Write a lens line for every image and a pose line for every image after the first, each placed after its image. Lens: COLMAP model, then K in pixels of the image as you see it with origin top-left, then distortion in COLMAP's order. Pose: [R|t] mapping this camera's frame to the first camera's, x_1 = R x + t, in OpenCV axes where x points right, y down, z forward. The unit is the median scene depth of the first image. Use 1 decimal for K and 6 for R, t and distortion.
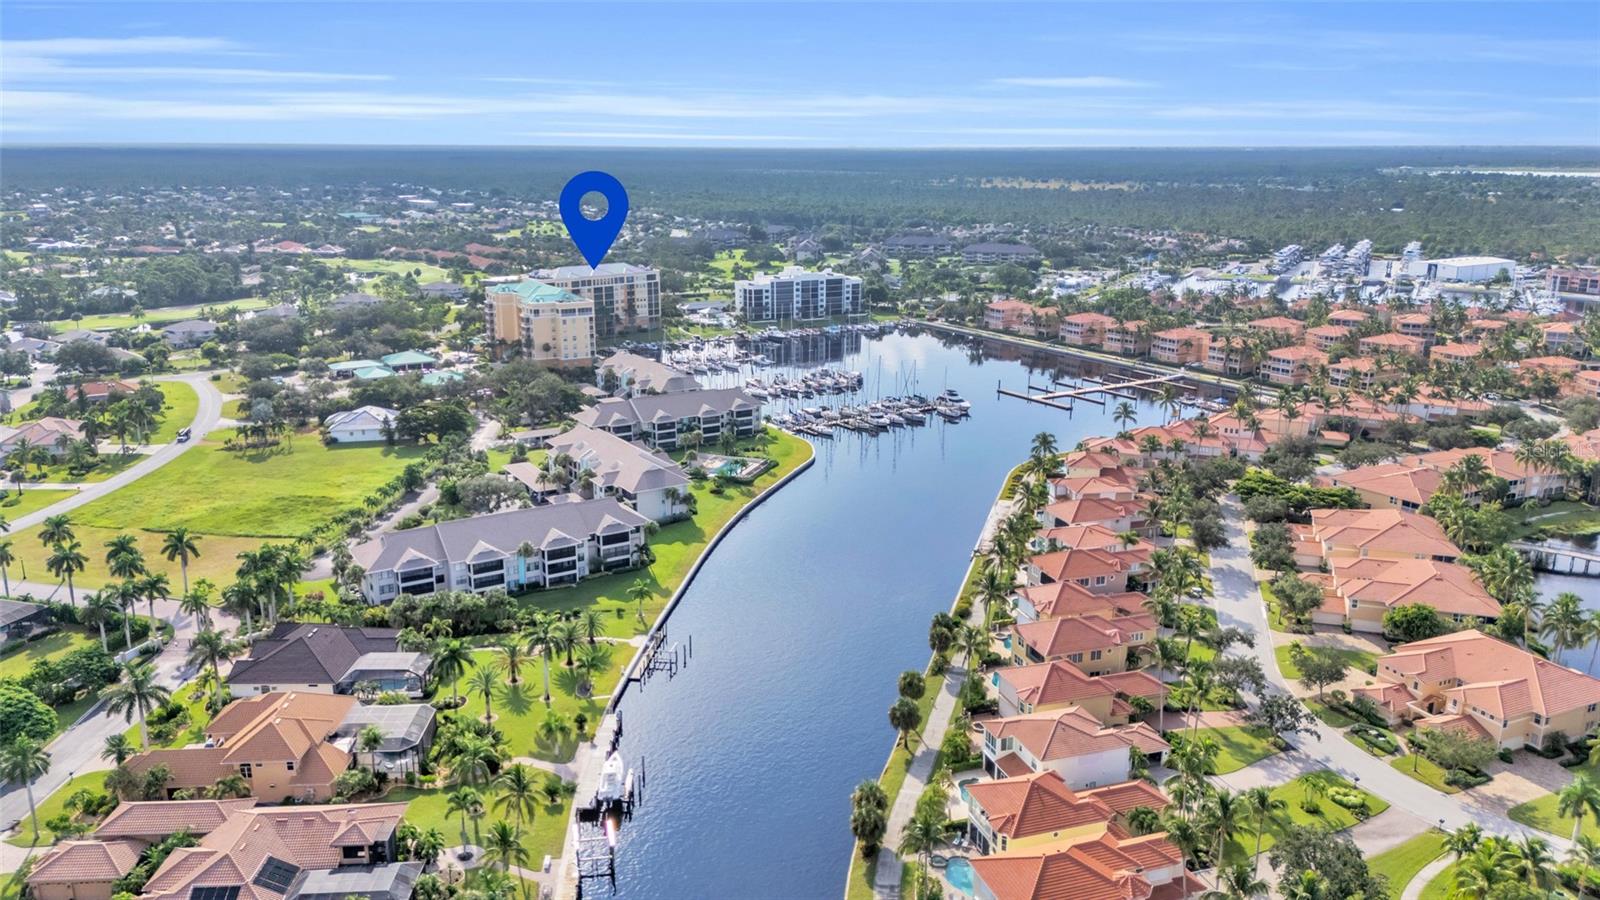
lens RADIAL K [[1165.7, 0, 811.7], [0, 1165.7, 443.3], [0, 0, 1]] dist [0.101543, -0.124110]
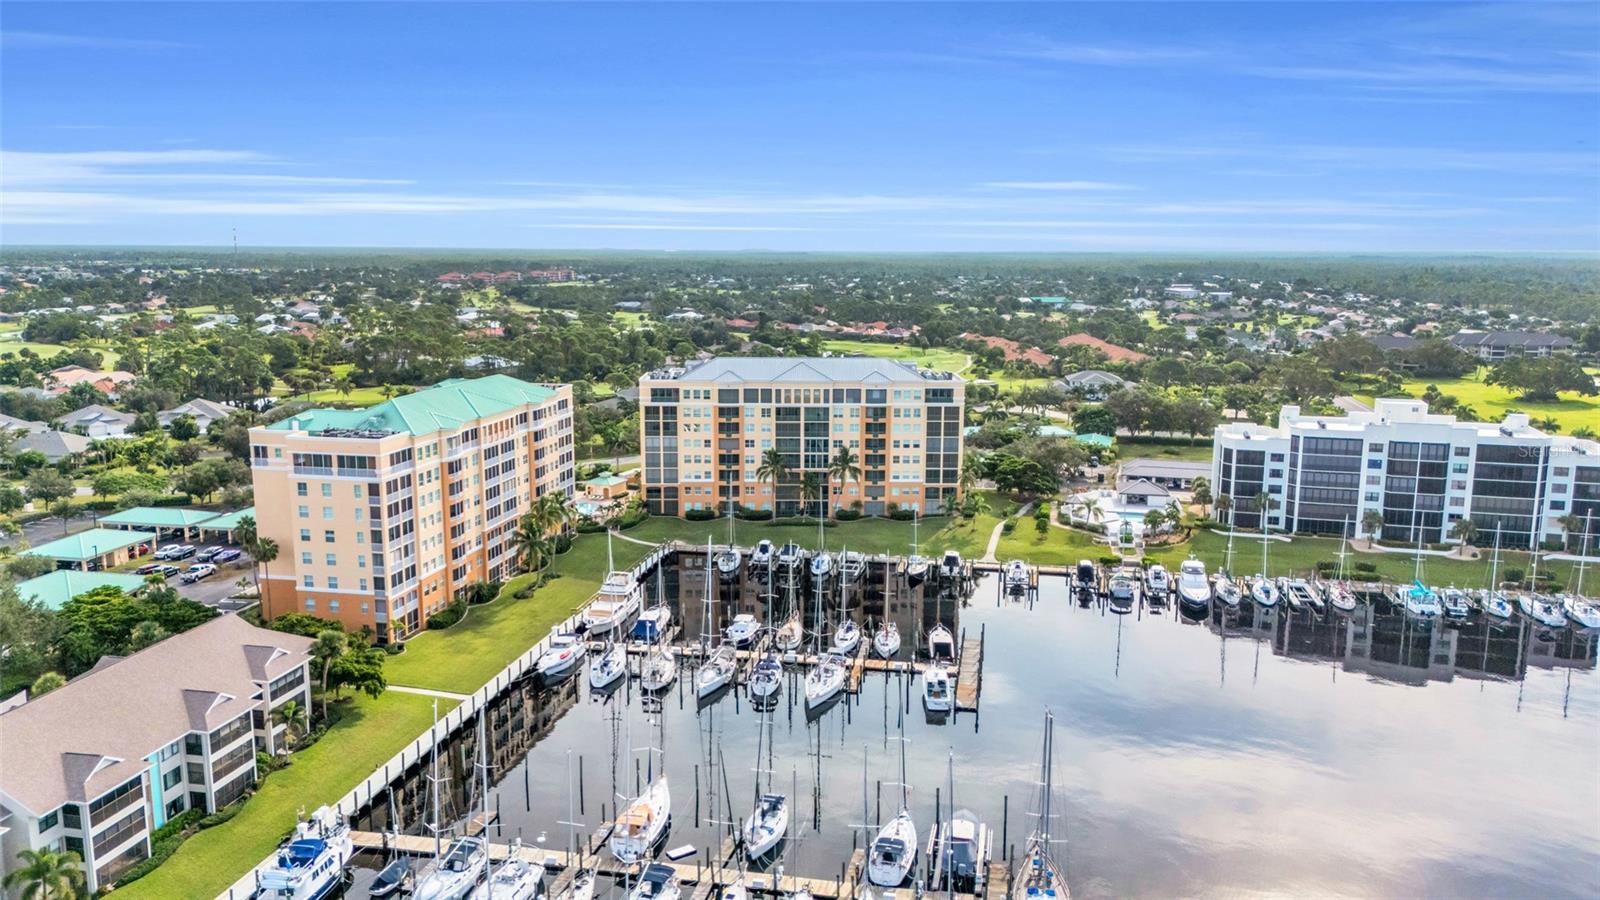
lens RADIAL K [[1172.0, 0, 800.0], [0, 1172.0, 450.0], [0, 0, 1]] dist [0.117228, -0.166189]
pose [[0.727355, 0.116517, -0.676298, 0.108081], [-0.171266, 0.985119, -0.014473, -0.099594], [0.664547, 0.126353, 0.736486, 0.606868]]
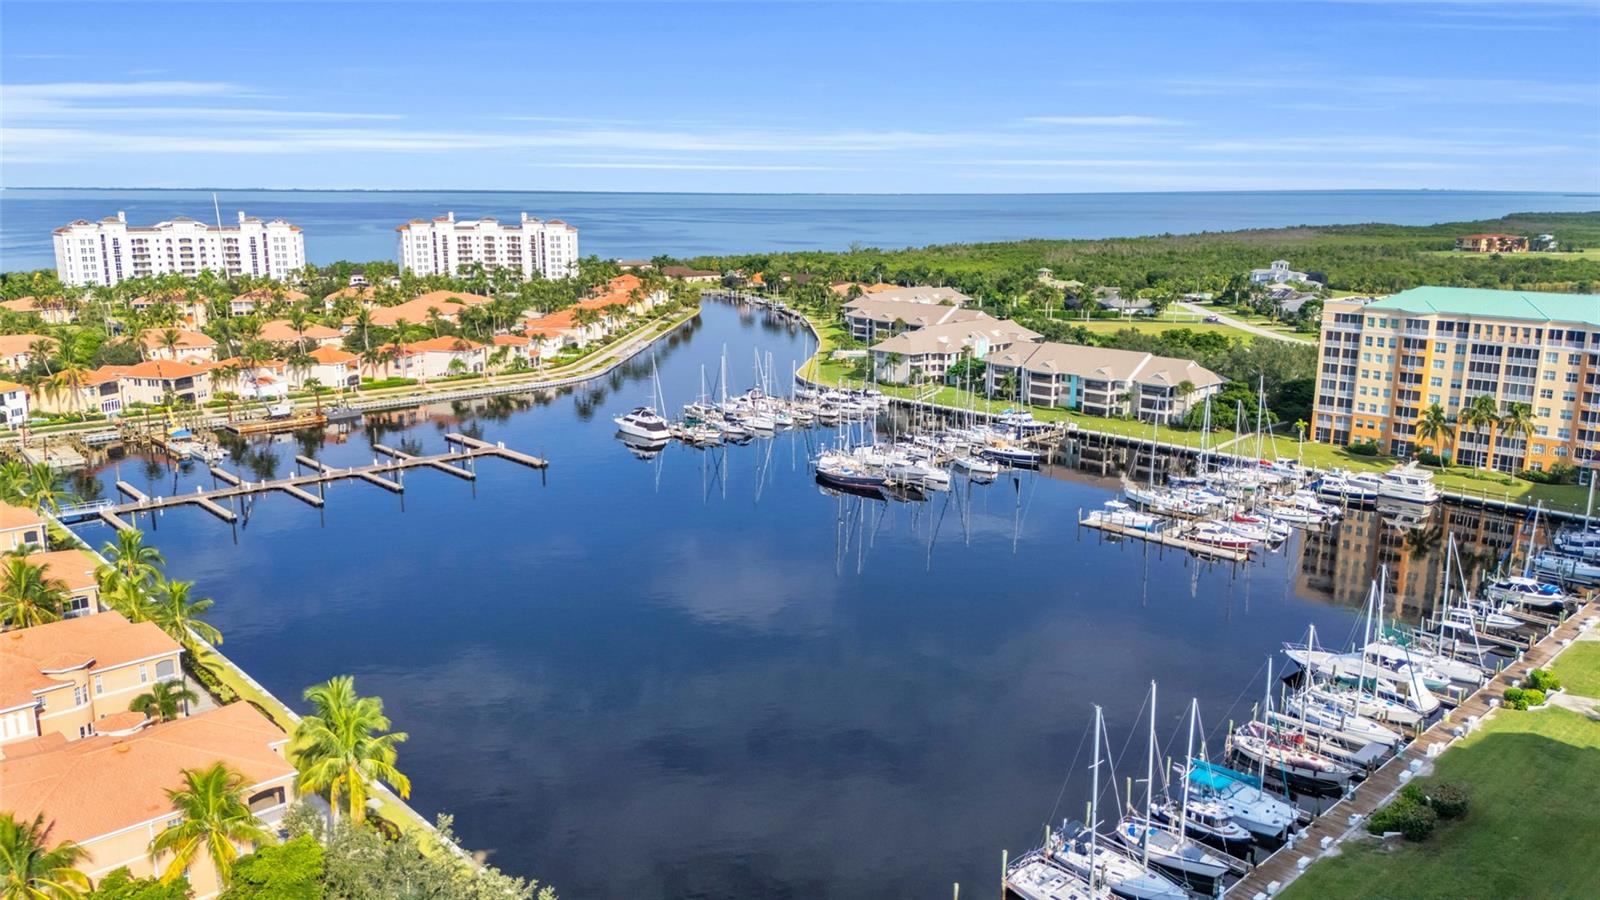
lens RADIAL K [[1178.4, 0, 800.0], [0, 1178.4, 450.0], [0, 0, 1]] dist [0.060066, -0.041892]
pose [[-0.976361, 0.041592, -0.212107, 0.116105], [-0.060332, 0.889867, 0.452213, -0.212793], [0.207556, 0.454320, -0.866322, 1.065190]]
